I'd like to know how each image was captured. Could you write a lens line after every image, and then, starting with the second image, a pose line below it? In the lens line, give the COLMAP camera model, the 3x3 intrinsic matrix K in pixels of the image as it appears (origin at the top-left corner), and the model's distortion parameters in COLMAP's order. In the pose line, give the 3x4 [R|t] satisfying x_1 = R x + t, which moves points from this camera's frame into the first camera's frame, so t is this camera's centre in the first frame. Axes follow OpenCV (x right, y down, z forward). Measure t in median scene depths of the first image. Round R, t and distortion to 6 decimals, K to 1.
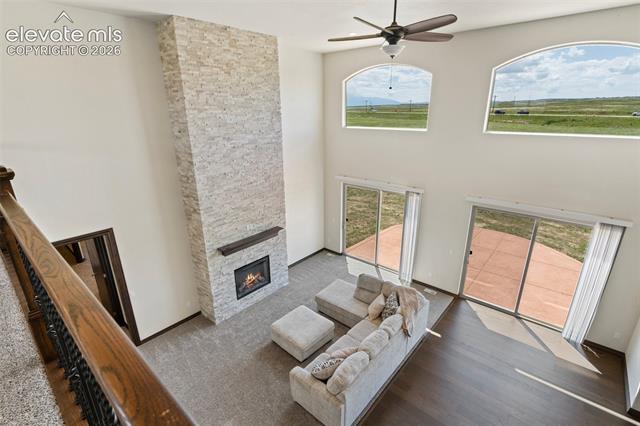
lens RADIAL K [[307.0, 0, 320.5], [0, 307.0, 214.3], [0, 0, 1]] dist [0.002352, 0.000923]
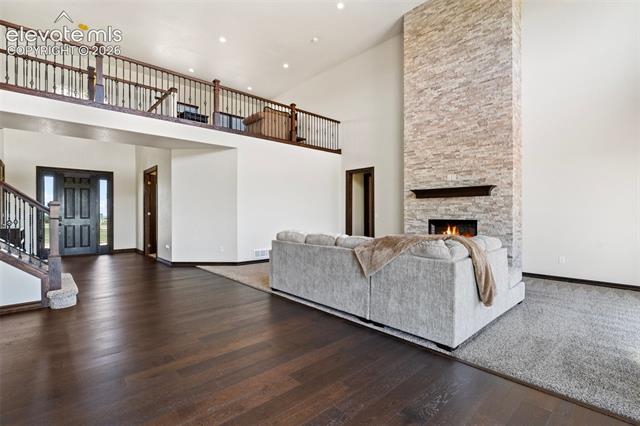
lens RADIAL K [[307.0, 0, 315.6], [0, 307.0, 214.2], [0, 0, 1]] dist [0.002352, 0.000923]
pose [[-0.111954, 0.008903, -0.993673, 0.795129], [-0.315975, 0.947742, 0.044092, 0.253813], [0.942139, 0.318912, -0.103291, 0.803791]]
